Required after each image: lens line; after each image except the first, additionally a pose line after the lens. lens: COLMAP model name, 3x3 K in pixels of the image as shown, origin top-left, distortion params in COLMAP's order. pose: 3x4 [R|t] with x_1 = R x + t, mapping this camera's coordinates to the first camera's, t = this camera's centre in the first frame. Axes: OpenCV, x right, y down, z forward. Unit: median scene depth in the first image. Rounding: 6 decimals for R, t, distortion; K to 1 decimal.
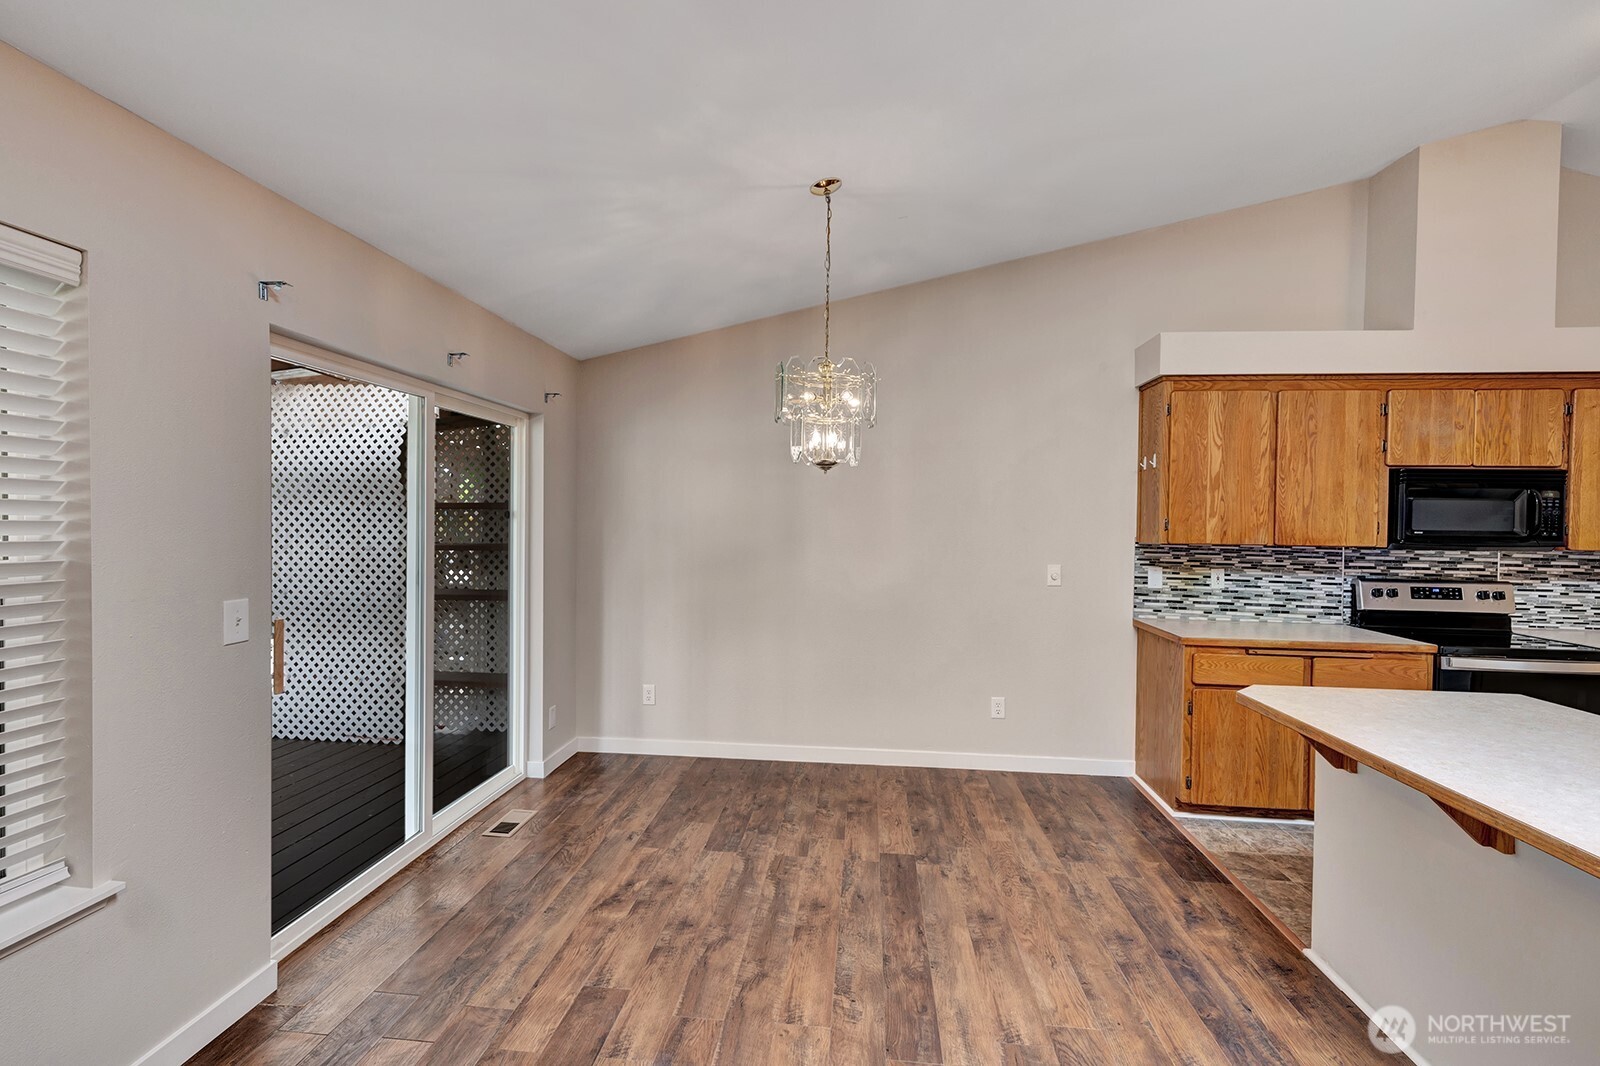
lens RADIAL K [[691.8, 0, 799.3], [0, 691.8, 526.1], [0, 0, 1]] dist [0.003034, 0.000111]
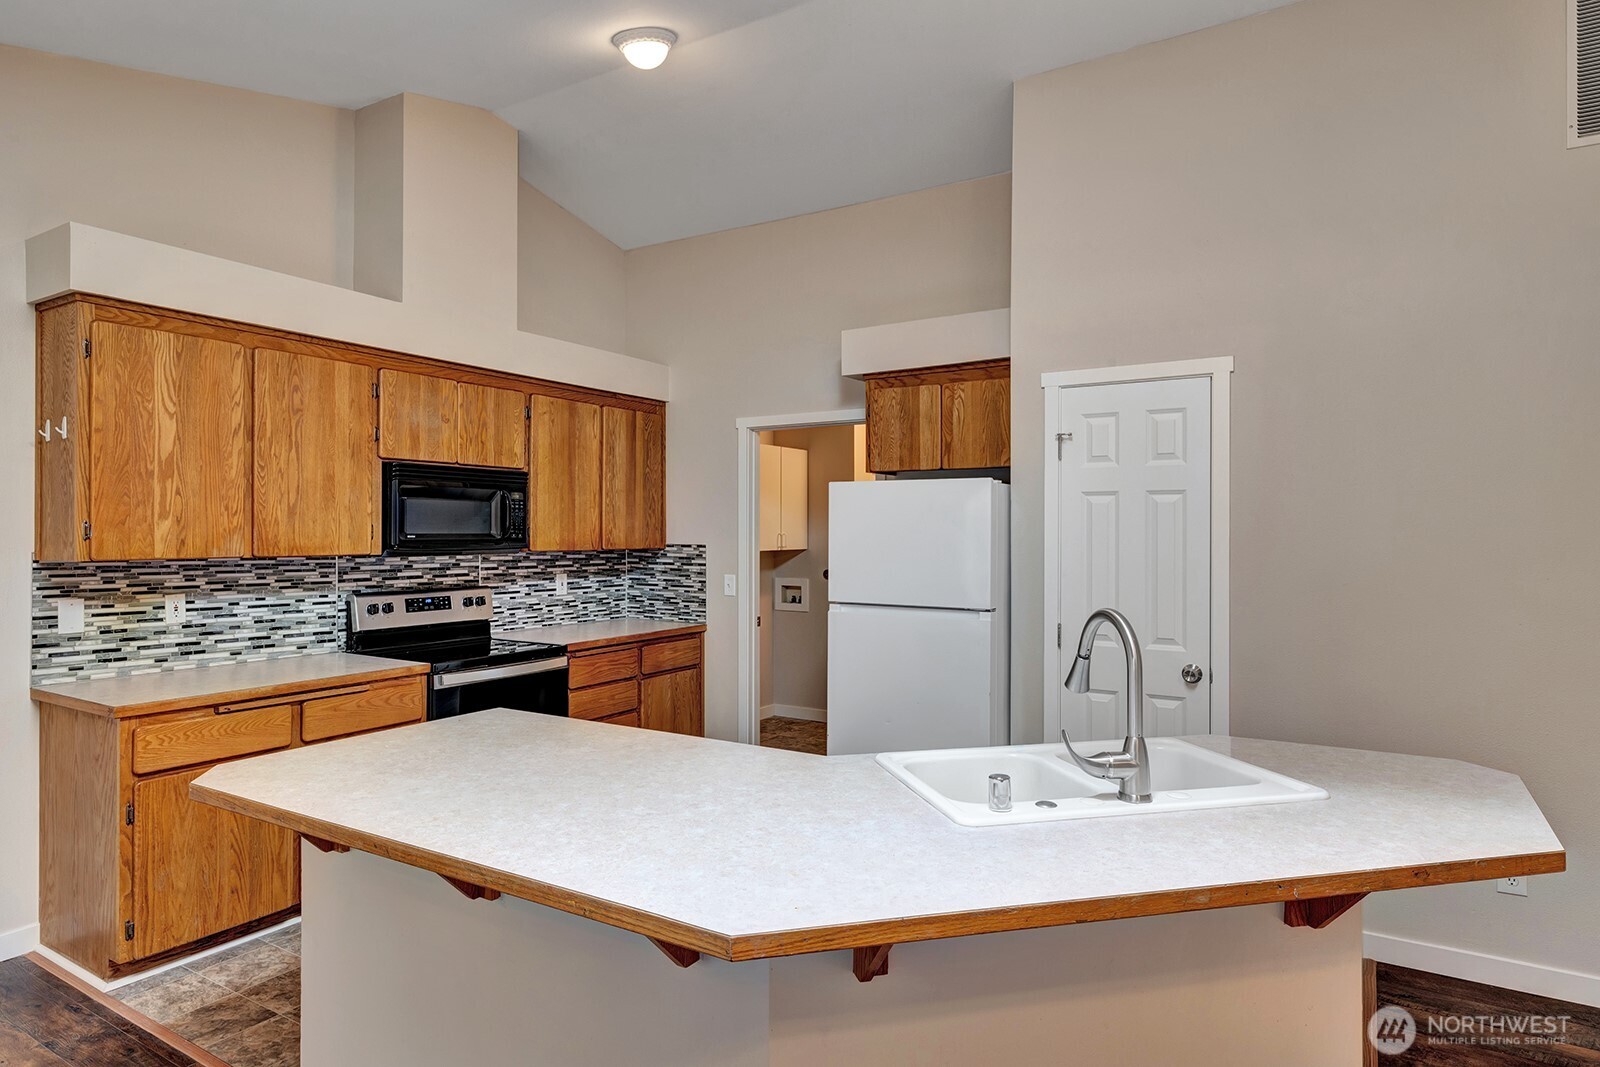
lens RADIAL K [[926.0, 0, 797.4], [0, 926.0, 536.3], [0, 0, 1]] dist [0.007901, -0.004169]
pose [[0.434507, -0.016908, 0.900510, 0.051978], [0.012077, 0.999843, 0.012946, -0.000293], [-0.900587, 0.005250, 0.434643, 0.053900]]
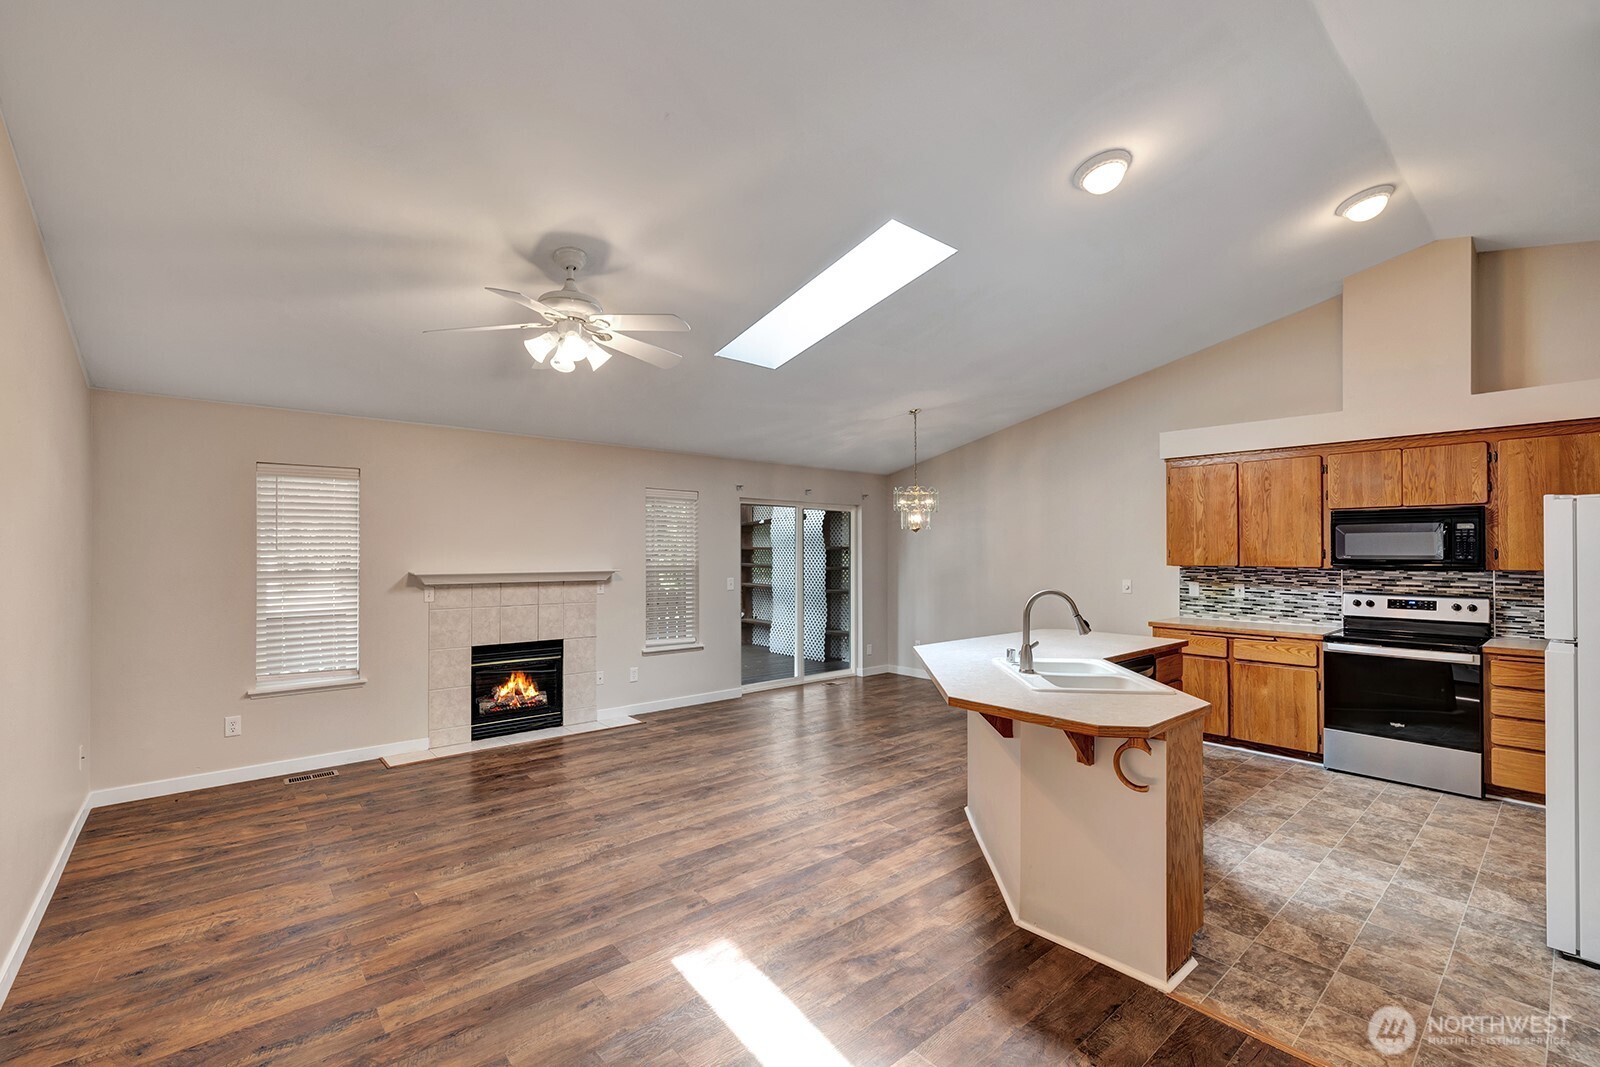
lens RADIAL K [[691.8, 0, 805.5], [0, 691.8, 536.5], [0, 0, 1]] dist [0.003034, 0.000111]
pose [[0.736186, -0.028783, -0.676167, 1.013570], [0.005569, 0.999319, -0.036476, 0.012447], [0.676757, 0.023088, 0.735845, -0.730700]]
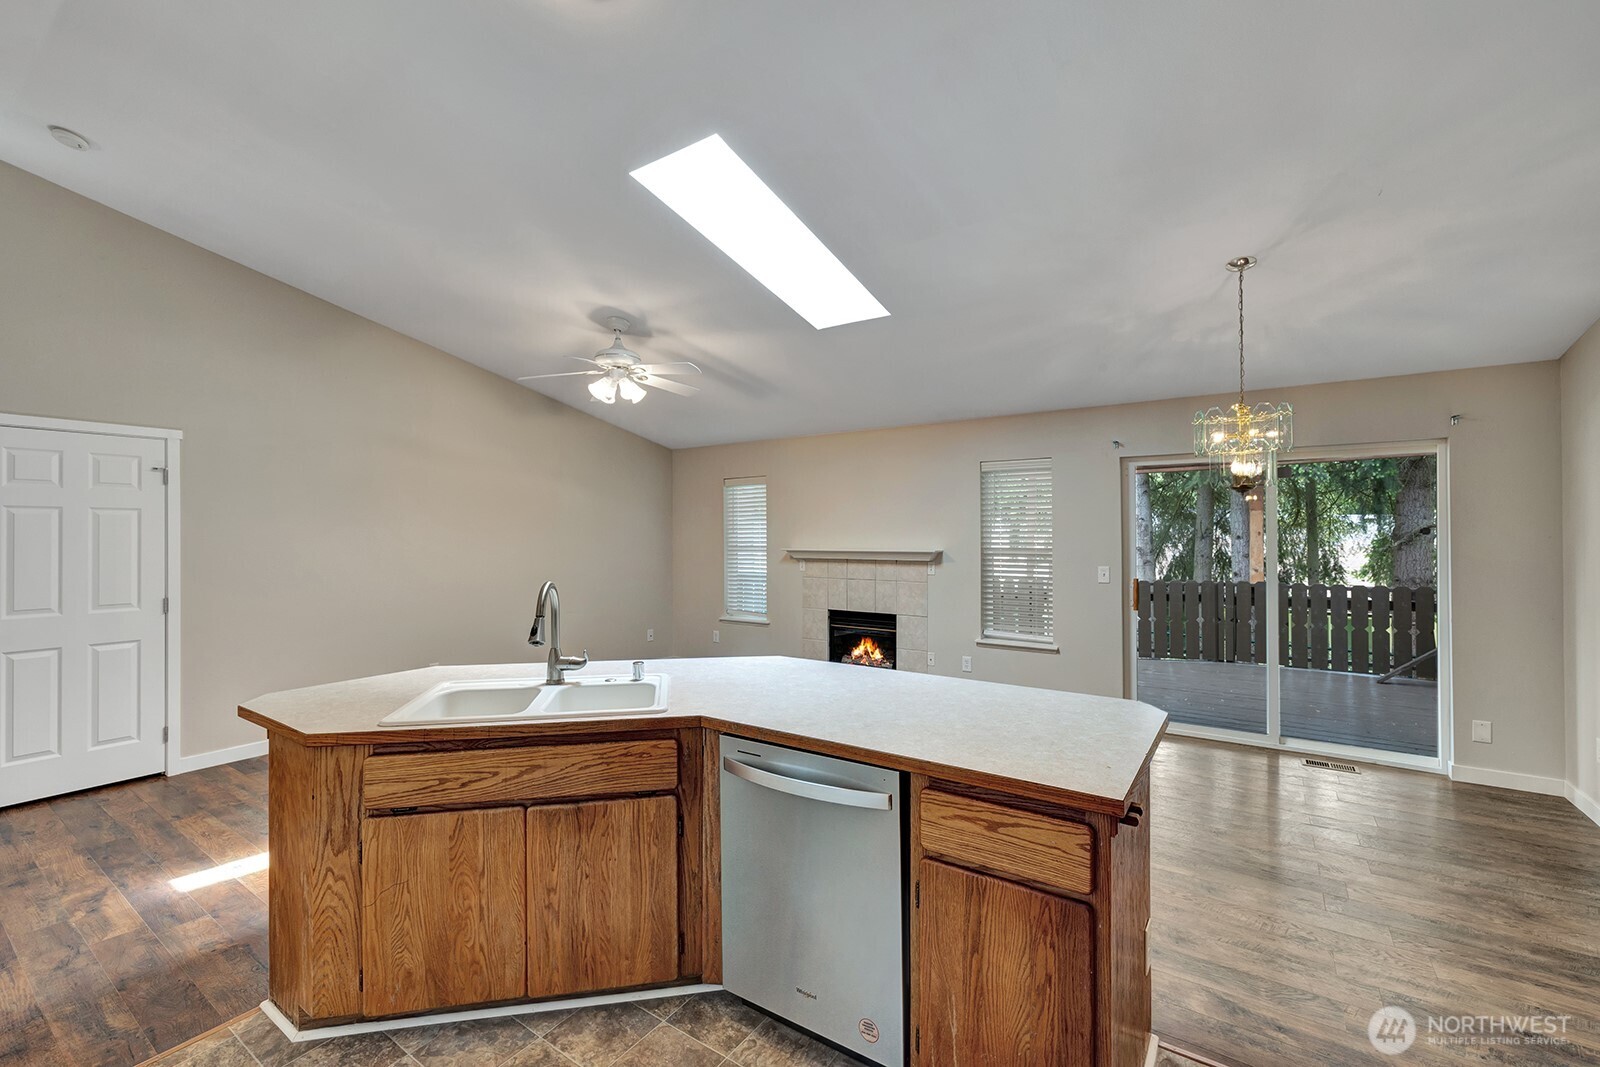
lens RADIAL K [[691.8, 0, 801.3], [0, 691.8, 523.9], [0, 0, 1]] dist [0.003034, 0.000111]
pose [[-0.498907, -0.020863, -0.866404, 1.116605], [-0.003648, 0.999752, -0.021973, 0.002838], [0.866648, -0.007802, -0.498859, 0.725049]]
